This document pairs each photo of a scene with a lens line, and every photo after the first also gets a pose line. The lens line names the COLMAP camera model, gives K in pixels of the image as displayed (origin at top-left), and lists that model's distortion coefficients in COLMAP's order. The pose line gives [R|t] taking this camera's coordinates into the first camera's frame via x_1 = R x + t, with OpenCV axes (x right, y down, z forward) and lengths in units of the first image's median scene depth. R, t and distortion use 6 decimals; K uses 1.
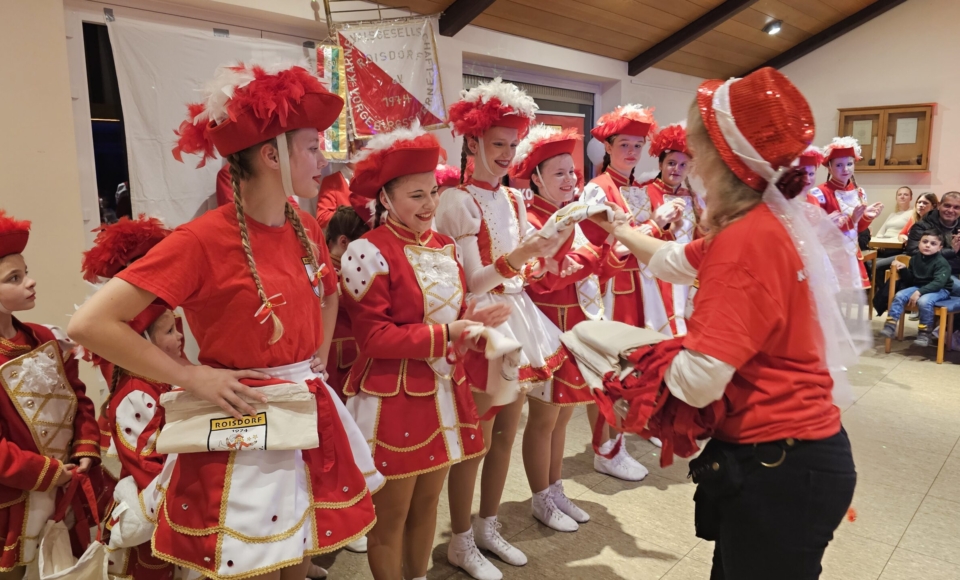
lens RADIAL K [[688.7, 0, 465.4], [0, 688.7, 282.5], [0, 0, 1]] dist [0.033797, -0.040065]
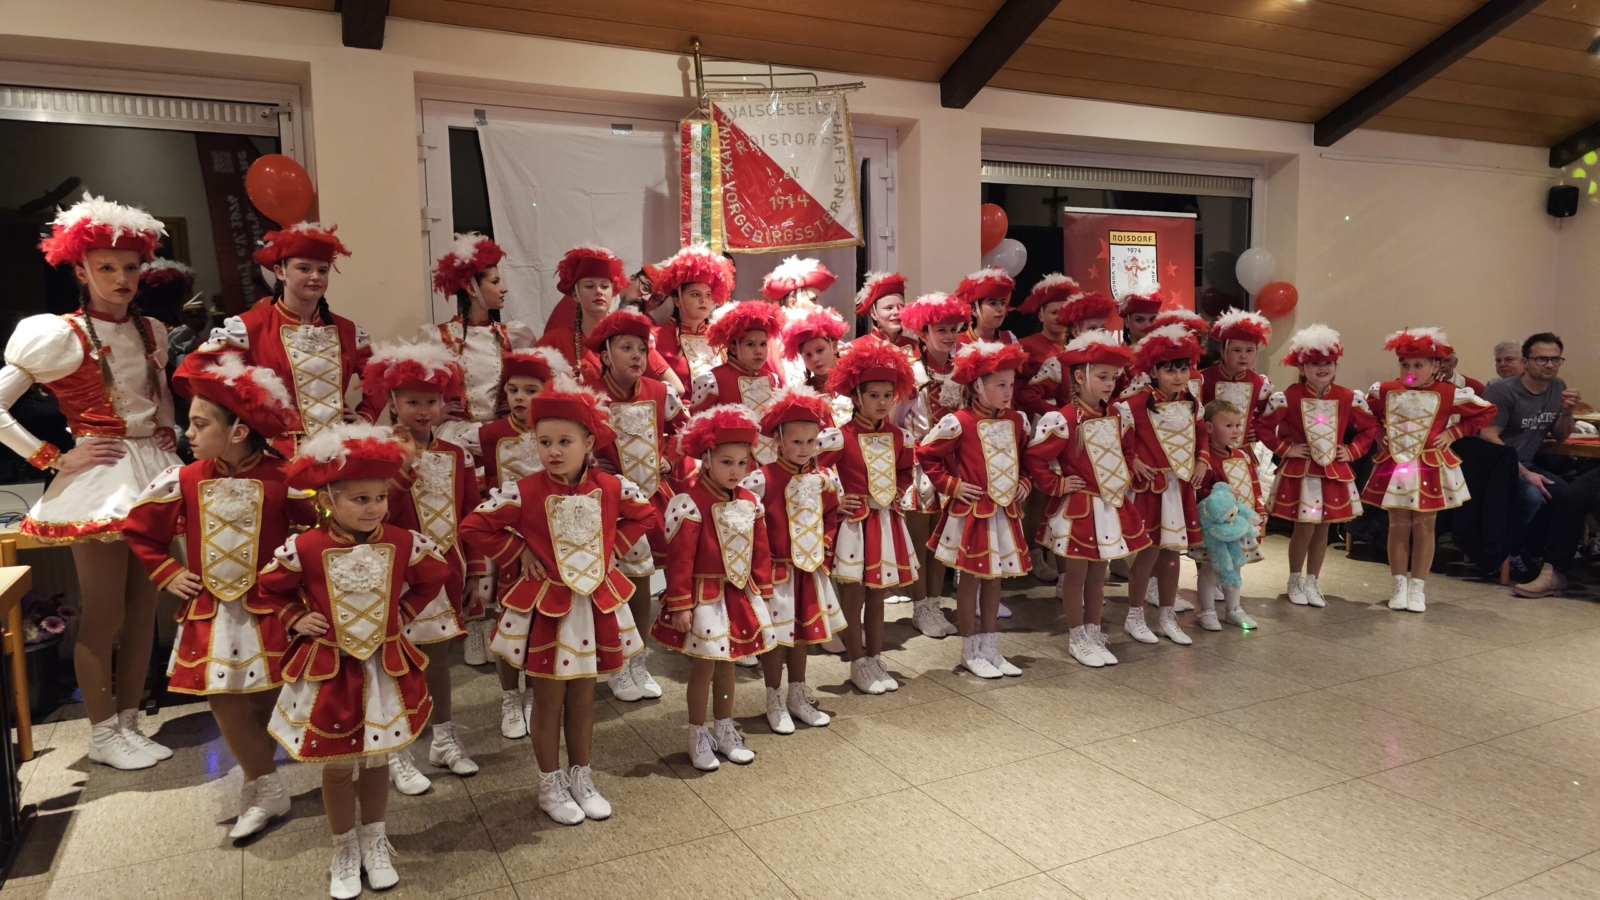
lens RADIAL K [[1066.5, 0, 806.9], [0, 1066.5, 440.5], [0, 0, 1]] dist [0.031422, -0.034750]
pose [[0.934270, 0.031853, -0.355141, 0.297535], [-0.048572, 0.998087, -0.038258, 0.025272], [0.353243, 0.052993, 0.934029, -0.027940]]
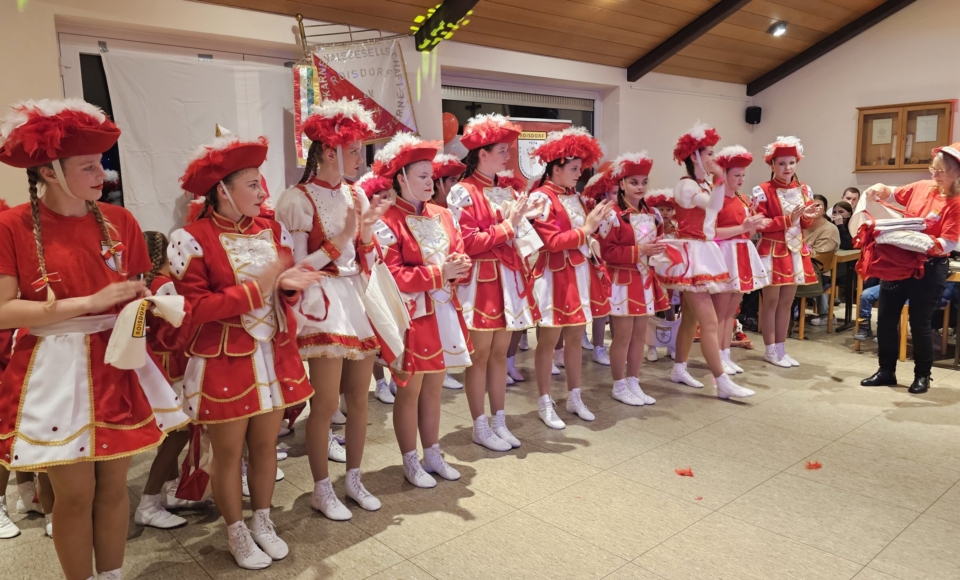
lens RADIAL K [[688.7, 0, 475.8], [0, 688.7, 284.0], [0, 0, 1]] dist [0.033797, -0.040065]
pose [[0.992652, 0.004787, -0.120910, 0.250497], [-0.005794, 0.999951, -0.007975, 0.022751], [0.120866, 0.008617, 0.992631, -0.088427]]
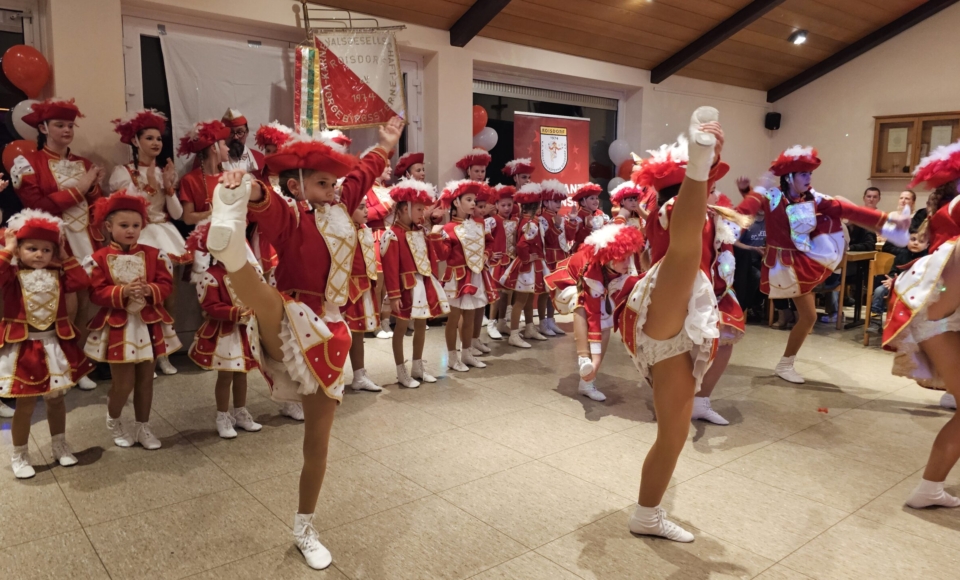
lens RADIAL K [[688.7, 0, 483.4], [0, 688.7, 277.3], [0, 0, 1]] dist [0.033797, -0.040065]
pose [[0.990067, 0.039617, -0.134900, 0.246833], [-0.043015, 0.998824, -0.022368, 0.066193], [0.133855, 0.027949, 0.990607, -0.157643]]
